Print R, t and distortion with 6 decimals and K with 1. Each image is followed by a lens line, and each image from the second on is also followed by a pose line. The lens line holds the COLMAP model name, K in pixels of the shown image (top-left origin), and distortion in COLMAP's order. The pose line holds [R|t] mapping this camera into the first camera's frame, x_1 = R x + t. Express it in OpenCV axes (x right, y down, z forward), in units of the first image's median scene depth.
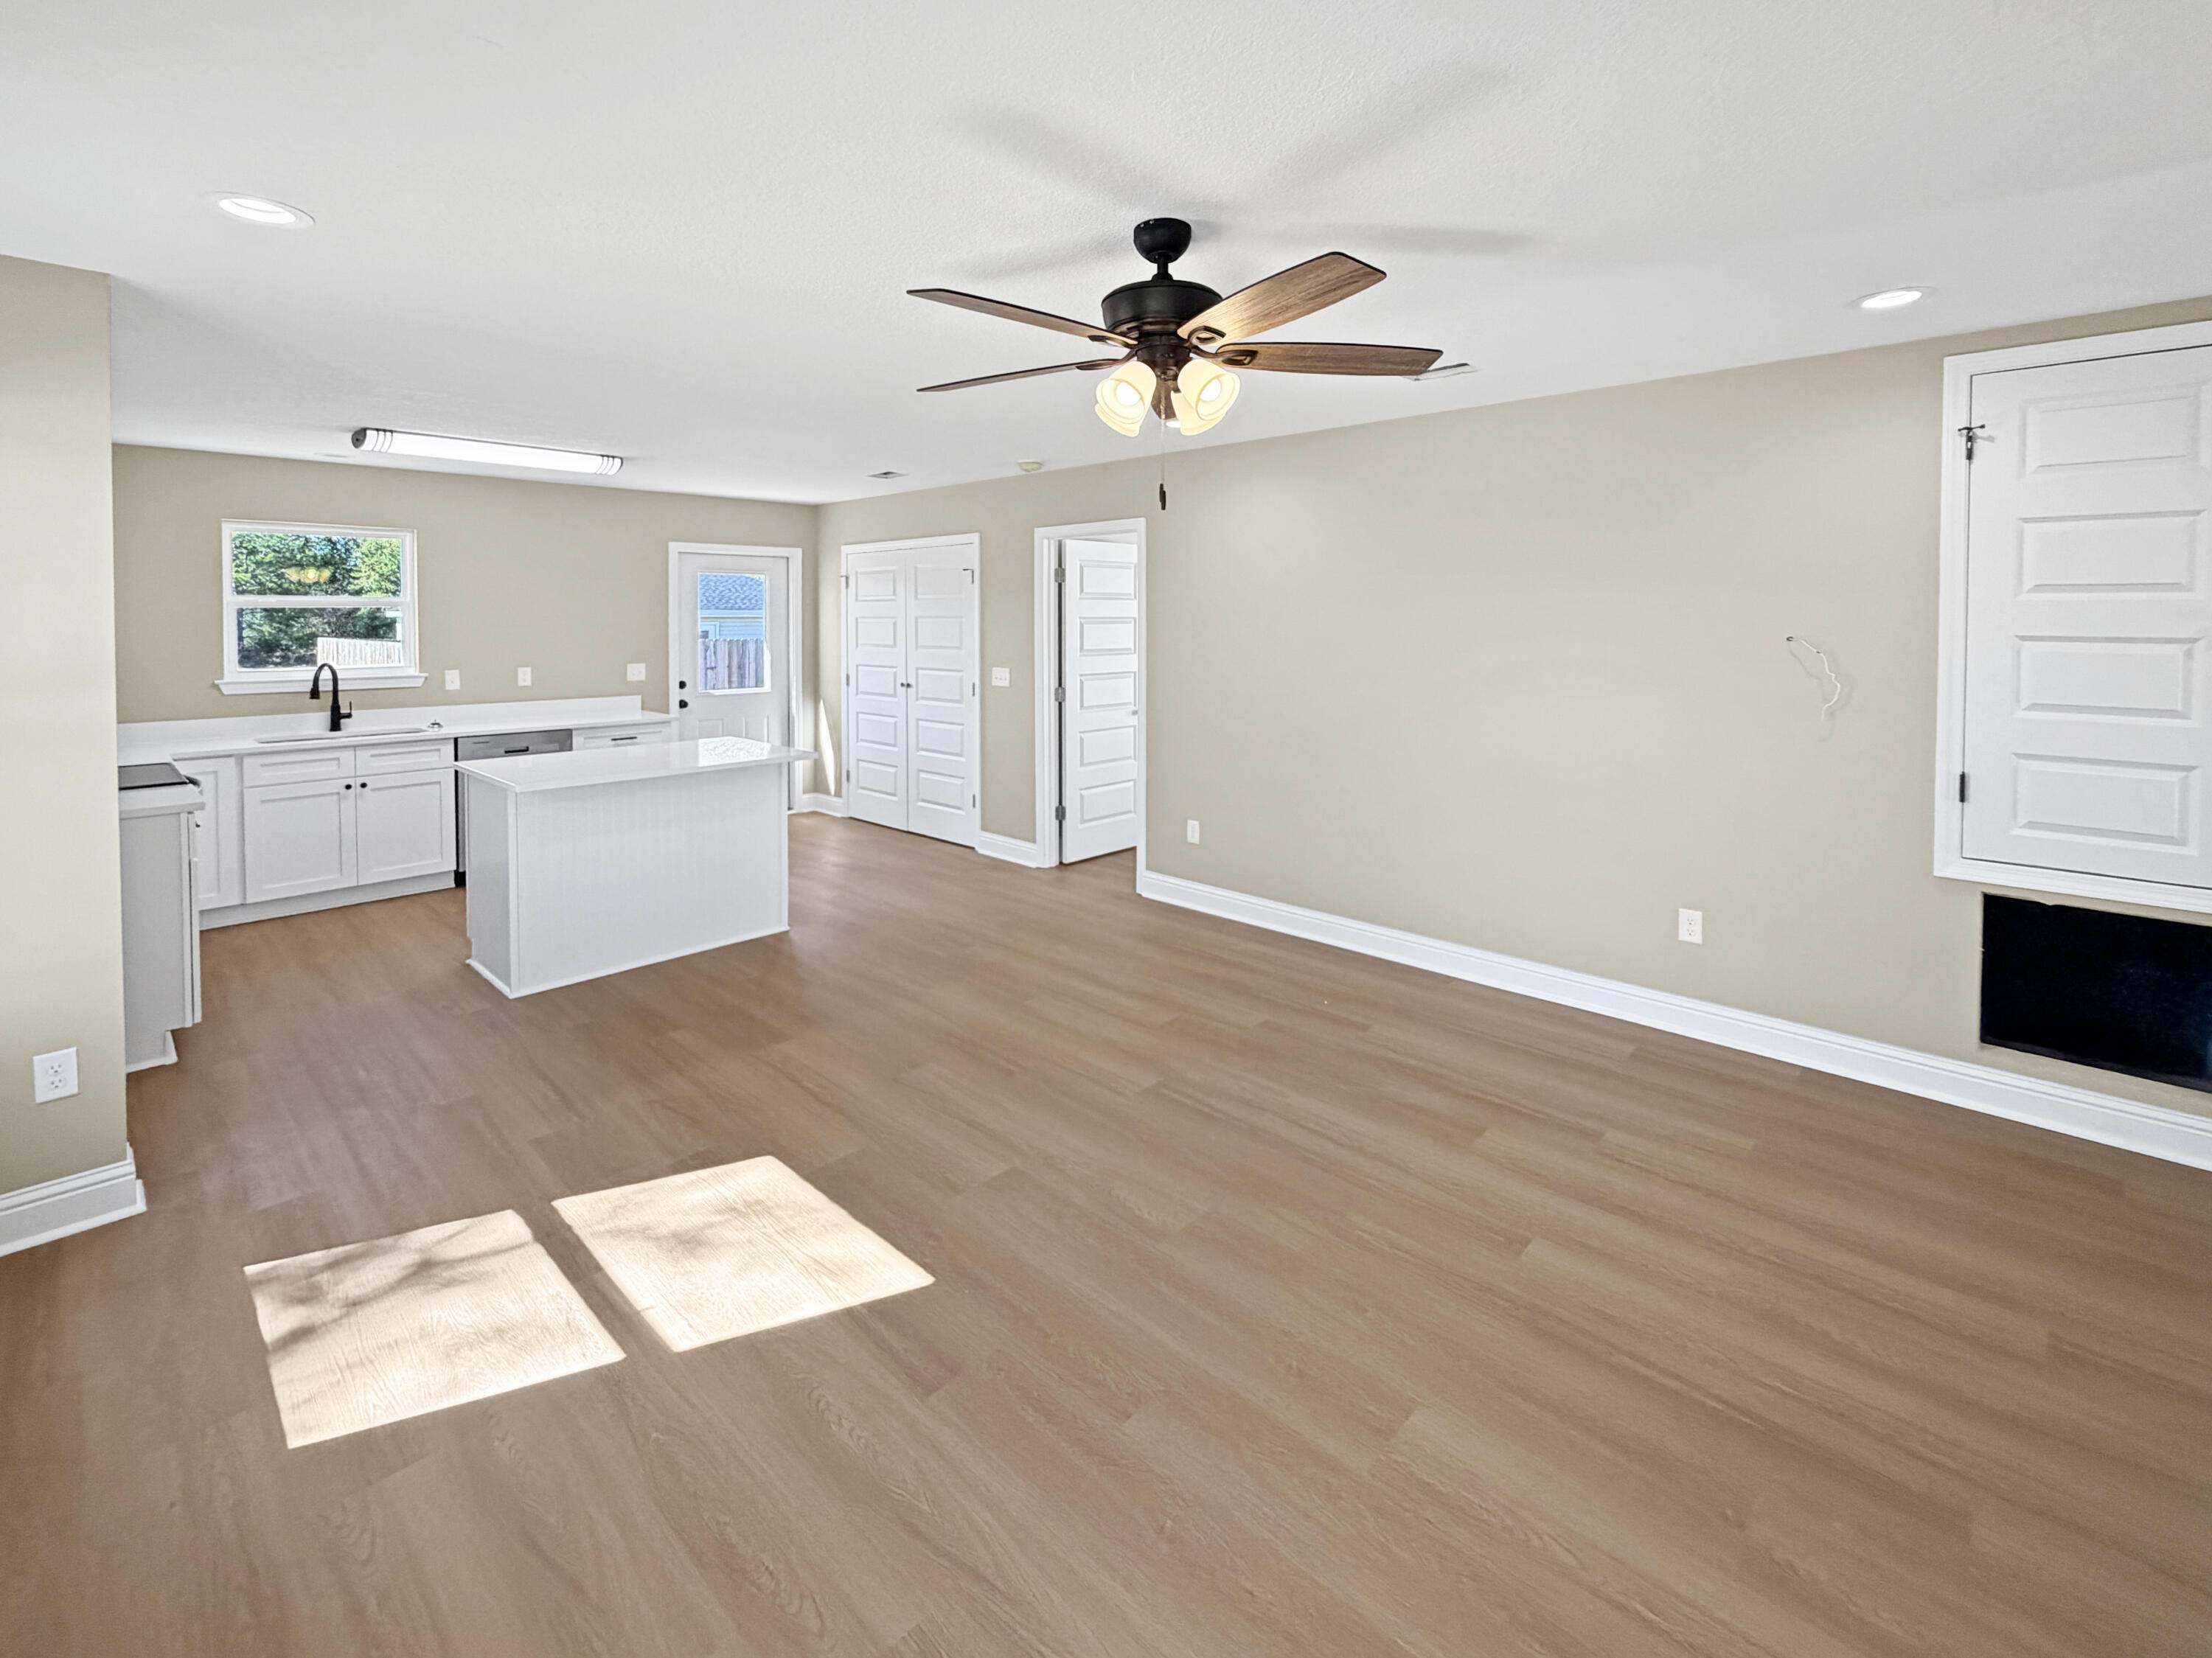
lens RADIAL K [[995.5, 0, 1025.5], [0, 995.5, 827.6], [0, 0, 1]] dist [-0.003537, -0.000406]
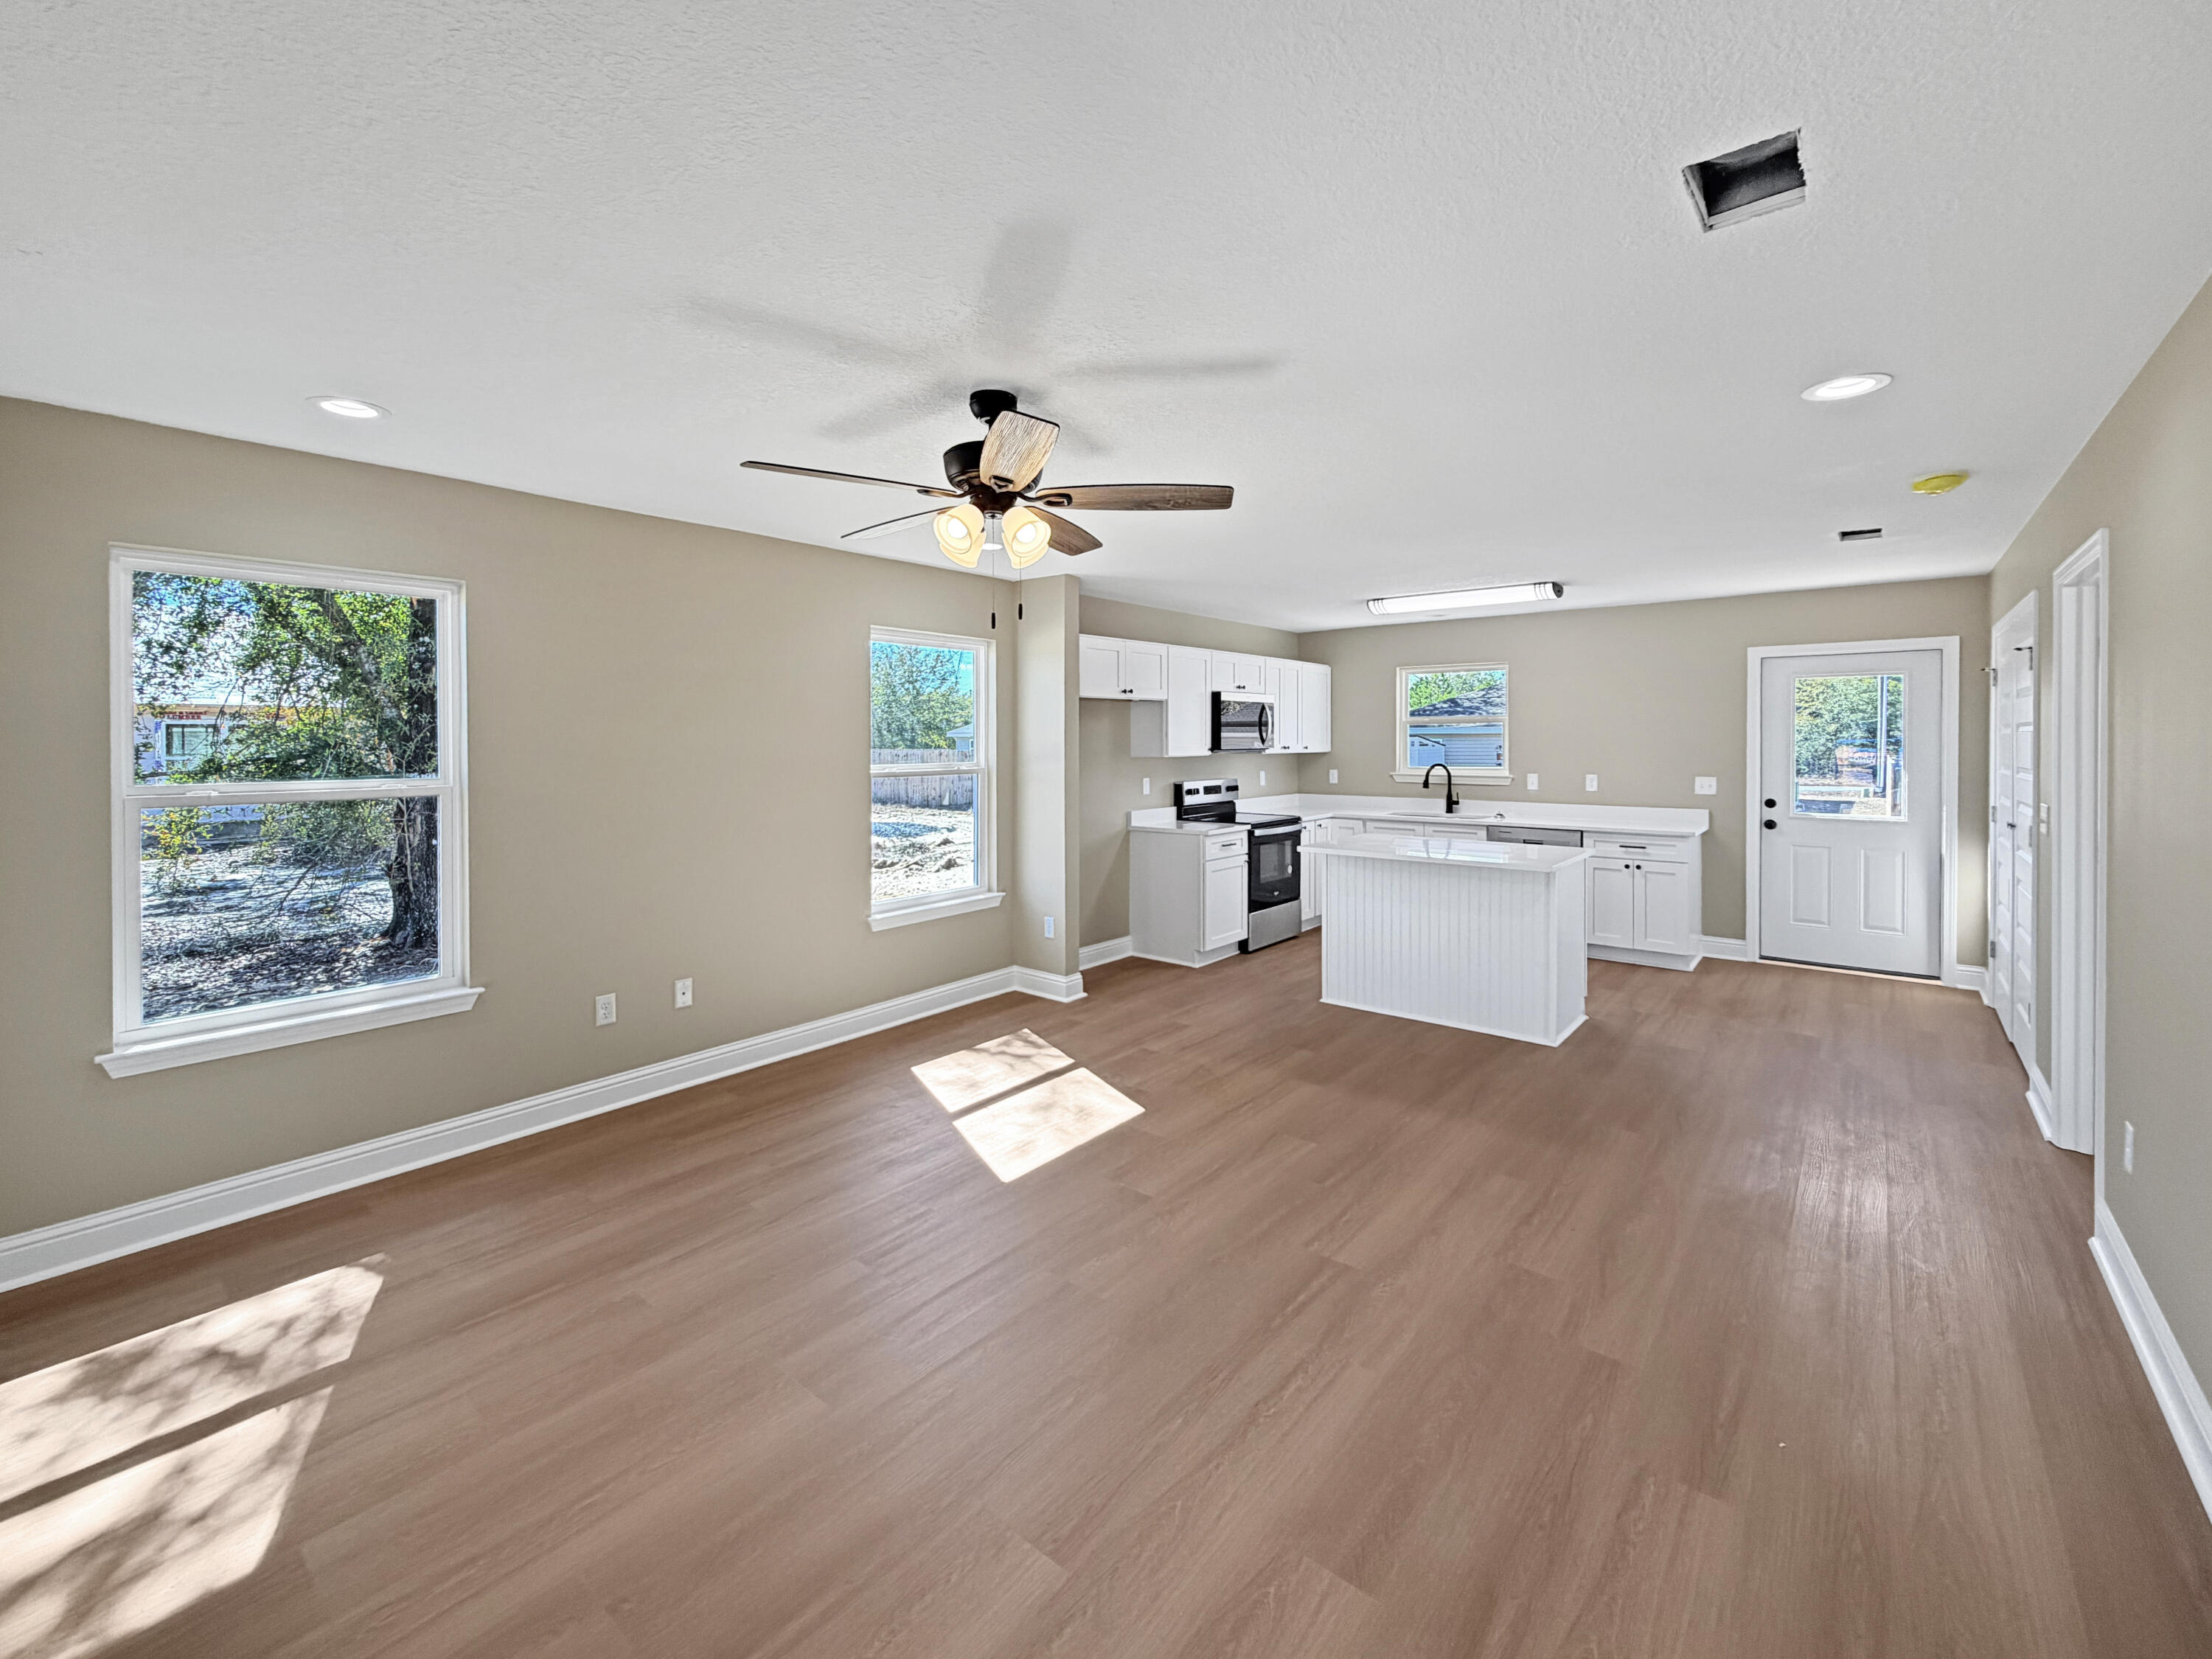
lens RADIAL K [[909.4, 0, 1110.7], [0, 909.4, 869.6], [0, 0, 1]] dist [-0.000379, 0.000281]
pose [[0.089689, 0.138305, -0.986320, 0.524390], [-0.205058, 0.971659, 0.117602, -0.073892], [0.974632, 0.191705, 0.115508, 0.416325]]
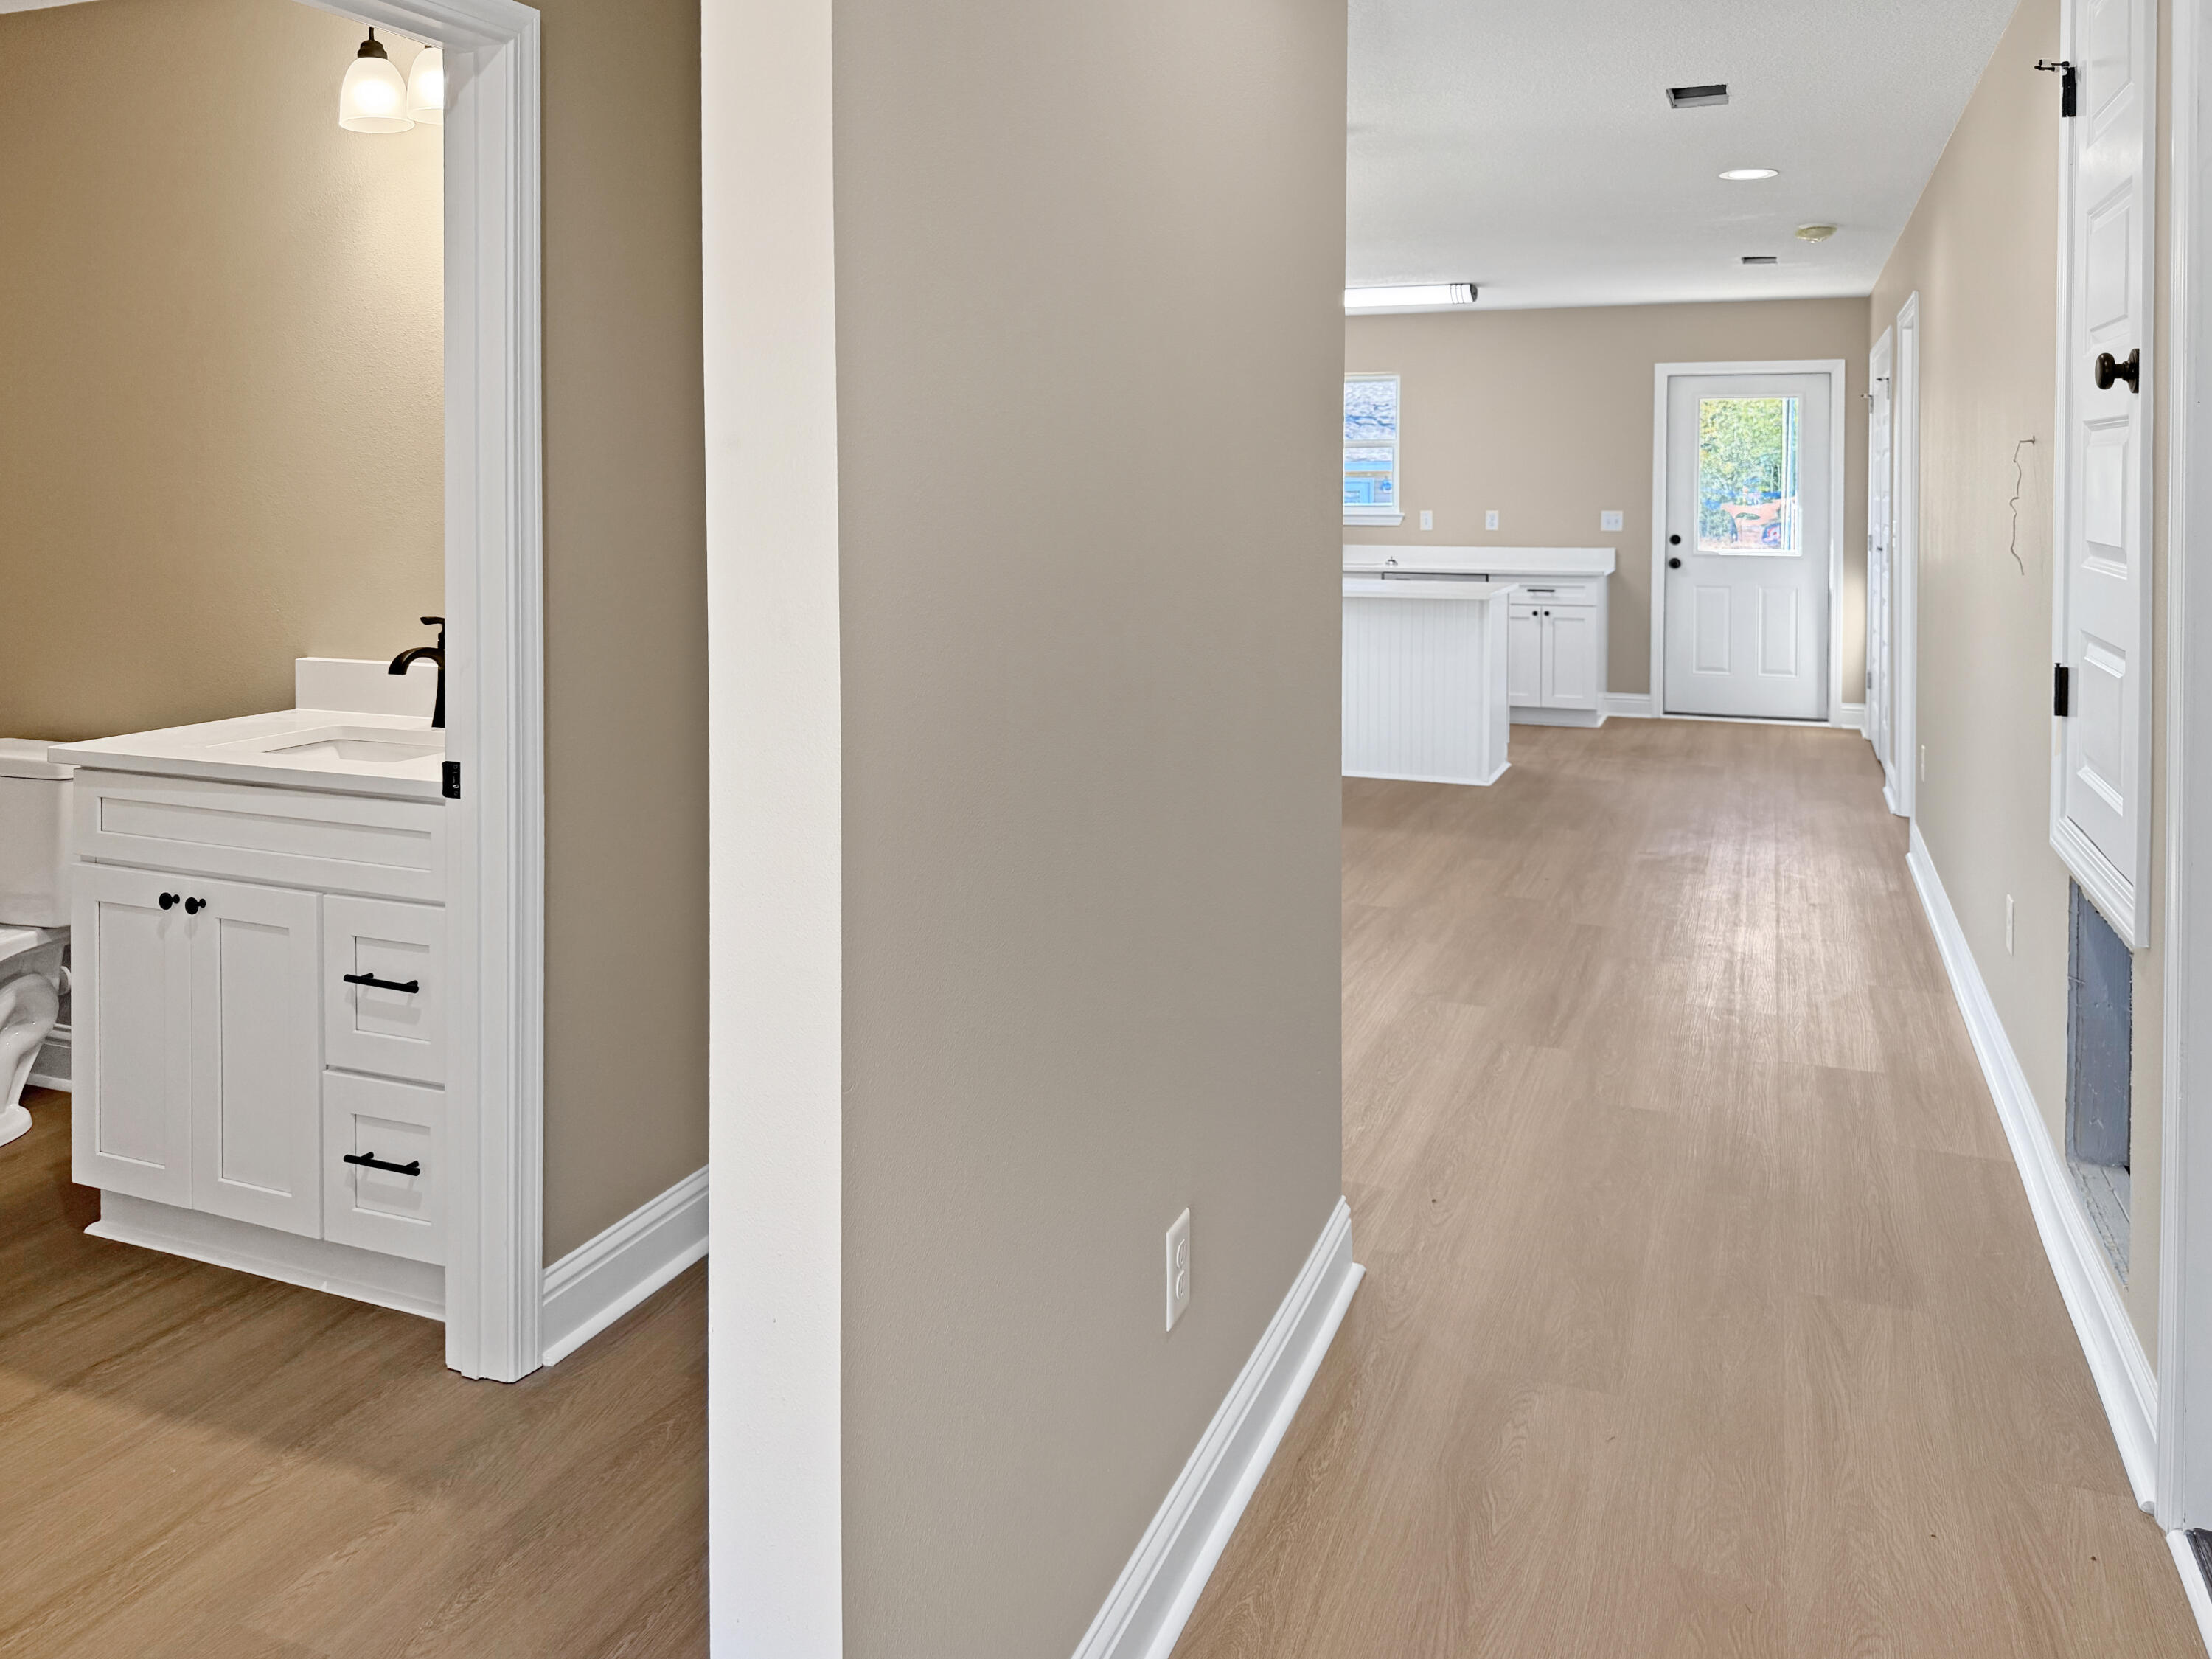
lens RADIAL K [[1557.3, 0, 1106.0], [0, 1557.3, 829.5], [0, 0, 1]] dist [0.132952, -0.241858]
pose [[0.379617, 0.200223, -0.903217, 0.868891], [-0.200439, 0.970910, 0.130985, 0.014268], [0.903169, 0.131316, 0.408707, 0.097243]]
